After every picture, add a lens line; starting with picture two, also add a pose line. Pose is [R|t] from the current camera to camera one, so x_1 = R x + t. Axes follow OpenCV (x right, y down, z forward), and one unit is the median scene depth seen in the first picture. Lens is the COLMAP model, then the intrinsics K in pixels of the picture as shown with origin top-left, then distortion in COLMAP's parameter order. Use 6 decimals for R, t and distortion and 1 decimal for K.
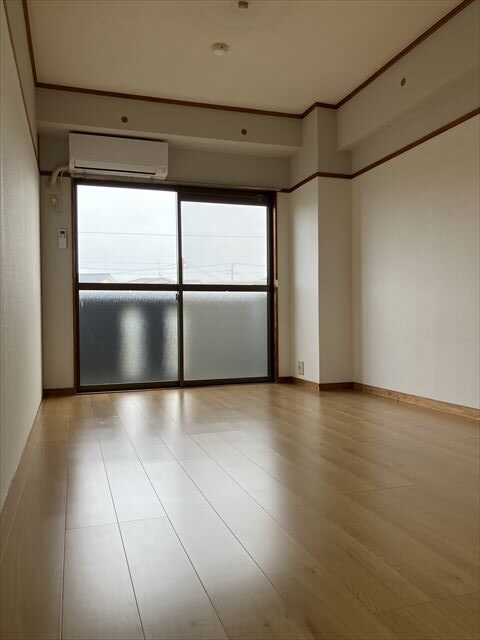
lens RADIAL K [[529.5, 0, 240.0], [0, 529.5, 320.0], [0, 0, 1]] dist [-0.051974, 0.002951]
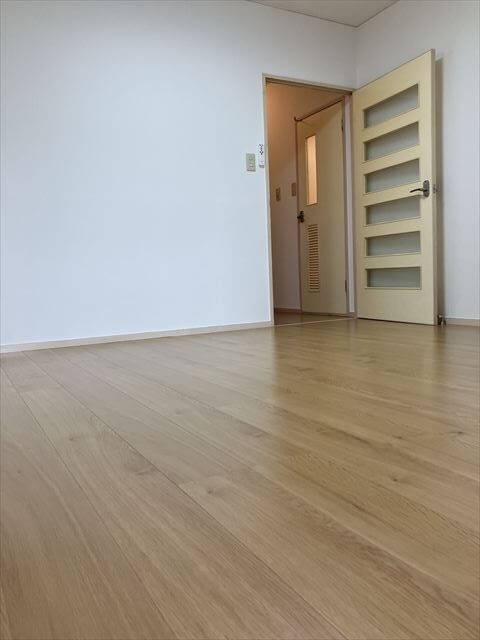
lens RADIAL K [[529.5, 0, 240.0], [0, 529.5, 320.0], [0, 0, 1]] dist [-0.051974, 0.002951]
pose [[-0.980608, 0.059283, -0.186800, 0.237845], [0.044336, 0.995546, 0.083206, 0.089592], [0.190901, 0.073311, -0.978868, 0.823521]]
